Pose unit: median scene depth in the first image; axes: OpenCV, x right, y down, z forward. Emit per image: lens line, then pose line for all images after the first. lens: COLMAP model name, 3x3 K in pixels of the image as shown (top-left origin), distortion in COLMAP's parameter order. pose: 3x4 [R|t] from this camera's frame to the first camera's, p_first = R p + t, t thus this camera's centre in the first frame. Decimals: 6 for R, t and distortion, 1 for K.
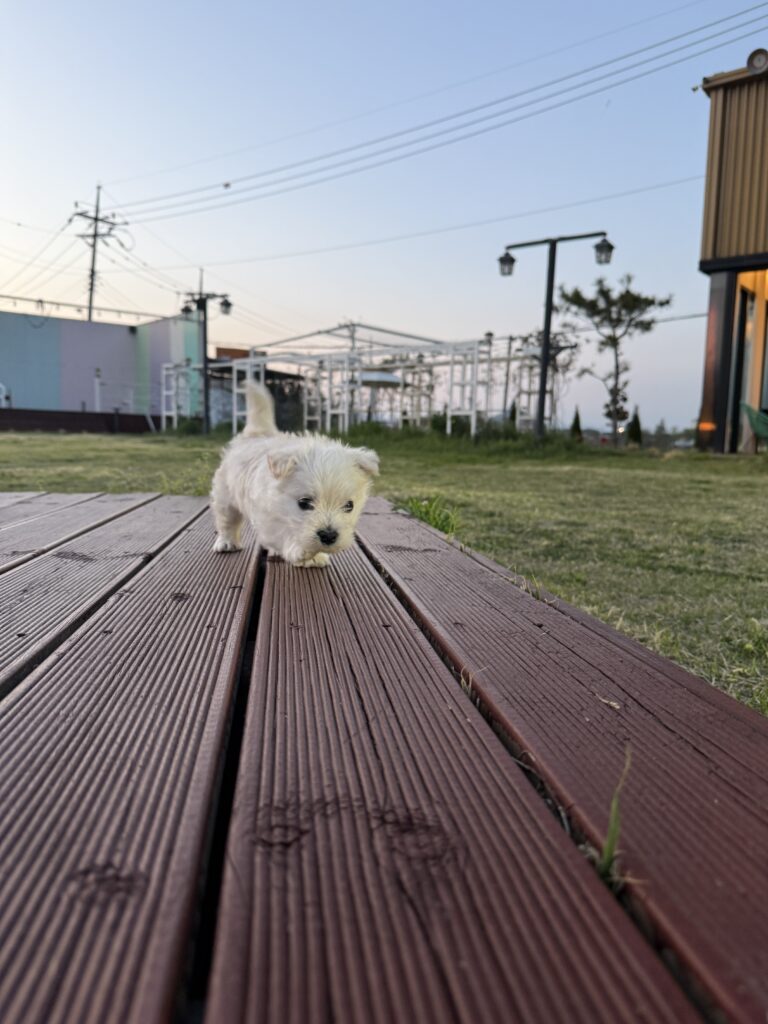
lens RADIAL K [[700.8, 0, 382.4], [0, 700.8, 526.4], [0, 0, 1]] dist [-0.008254, -0.032154]
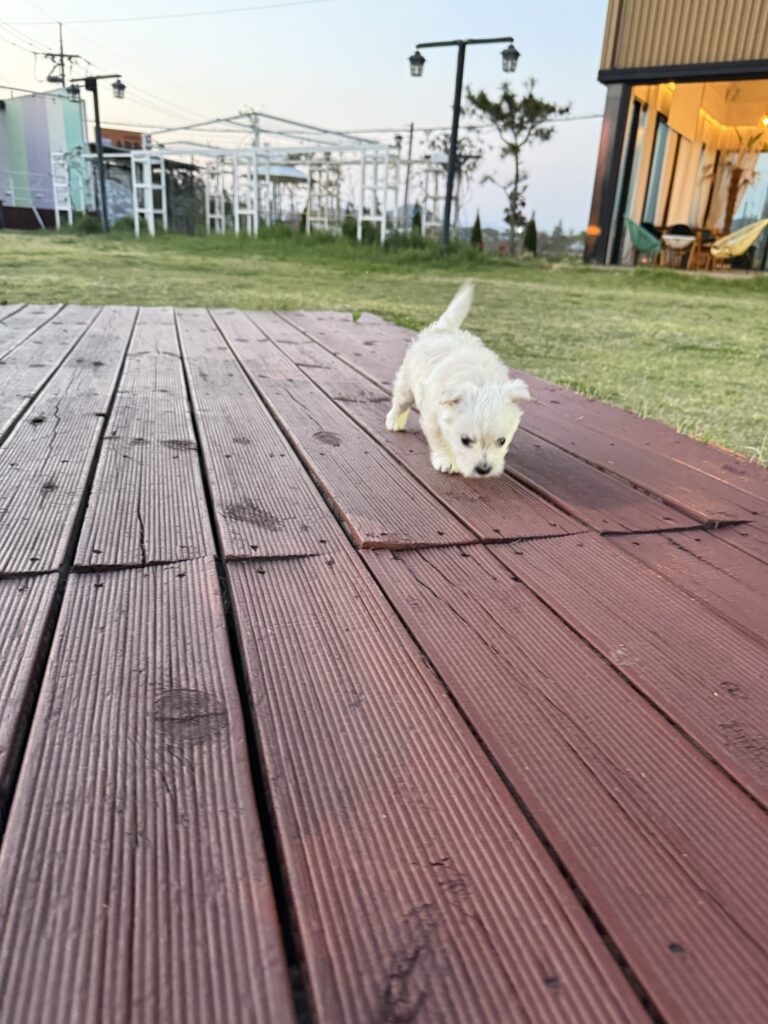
lens RADIAL K [[700.8, 0, 382.4], [0, 700.8, 526.4], [0, 0, 1]] dist [-0.008254, -0.032154]
pose [[0.988993, -0.035640, 0.143607, -0.034194], [-0.004305, 0.963215, 0.268698, 0.000235], [-0.147901, -0.266359, 0.952459, -0.109797]]
